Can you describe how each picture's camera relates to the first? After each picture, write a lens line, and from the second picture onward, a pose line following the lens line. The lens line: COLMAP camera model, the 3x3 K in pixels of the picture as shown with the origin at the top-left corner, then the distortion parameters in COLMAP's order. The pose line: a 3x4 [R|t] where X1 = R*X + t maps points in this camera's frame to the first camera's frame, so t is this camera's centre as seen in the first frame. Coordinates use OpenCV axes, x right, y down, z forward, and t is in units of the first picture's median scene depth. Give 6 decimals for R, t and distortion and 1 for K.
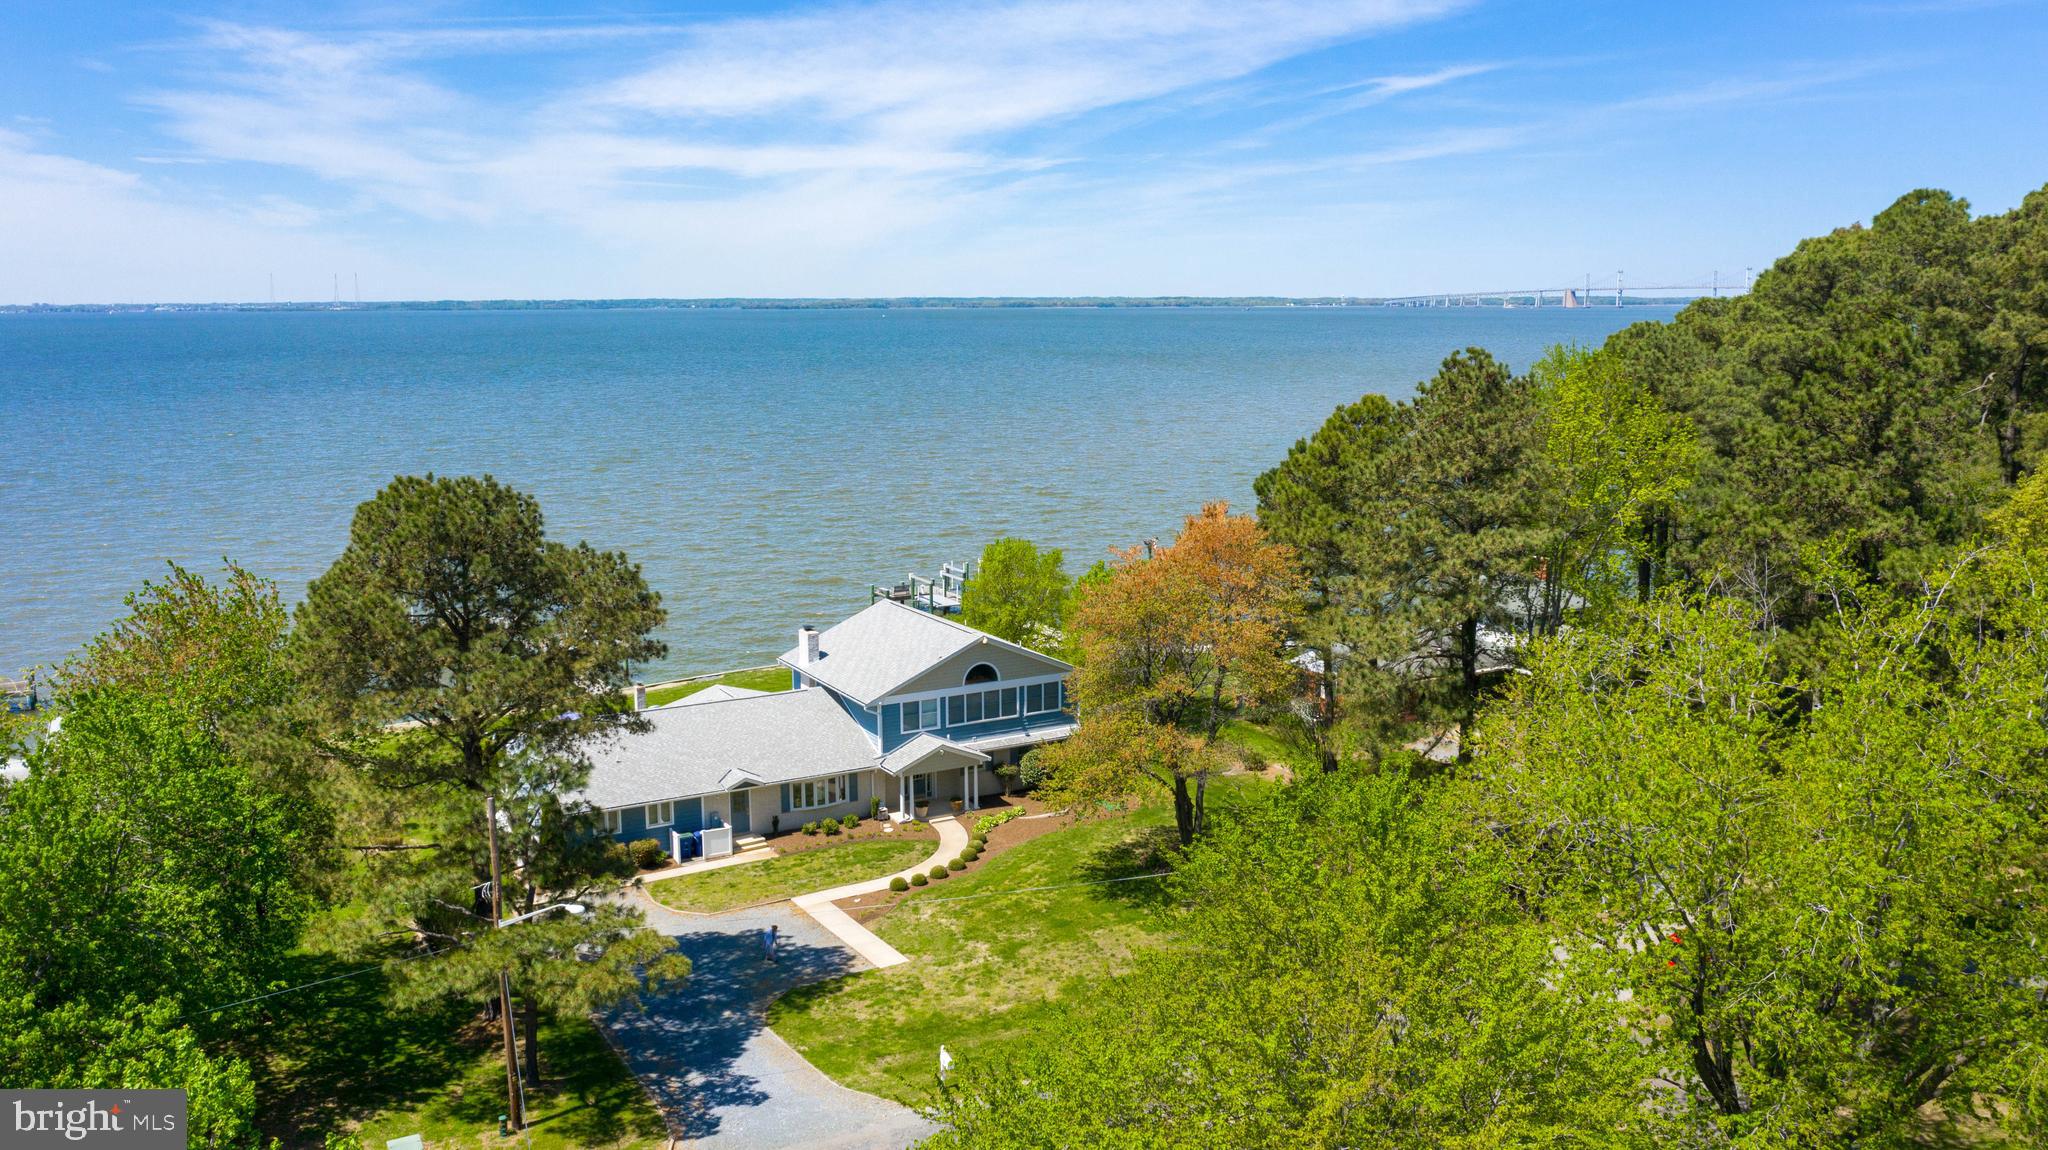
lens RADIAL K [[1622.5, 0, 1024.0], [0, 1622.5, 575.0], [0, 0, 1]] dist [-0.014613, -0.002711]
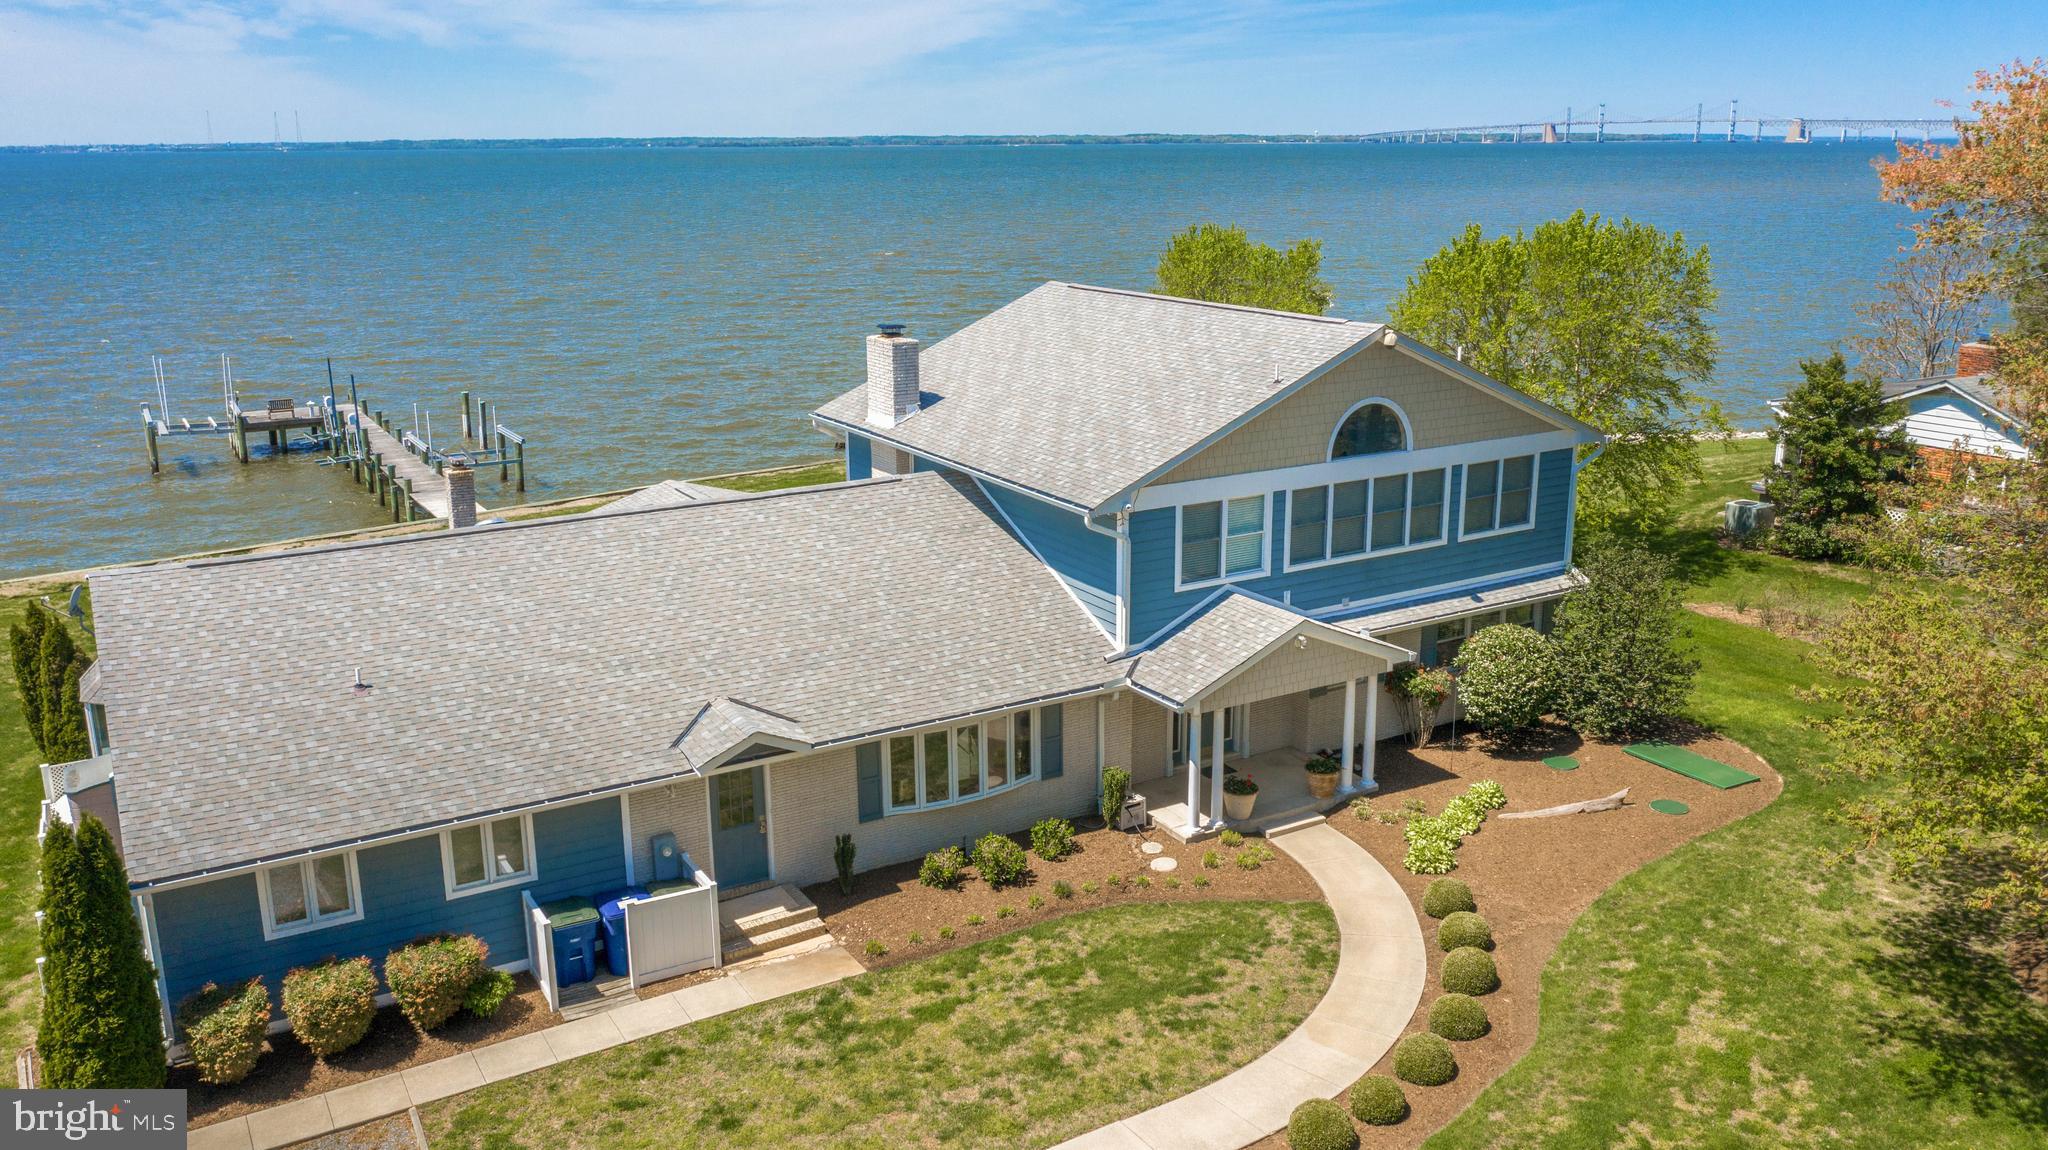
lens RADIAL K [[1622.5, 0, 1024.0], [0, 1622.5, 575.0], [0, 0, 1]] dist [-0.014613, -0.002711]
pose [[0.999765, -0.007697, 0.020267, -0.119940], [0.005761, 0.995563, 0.093918, 0.061281], [-0.020900, -0.093779, 0.995374, 0.654117]]
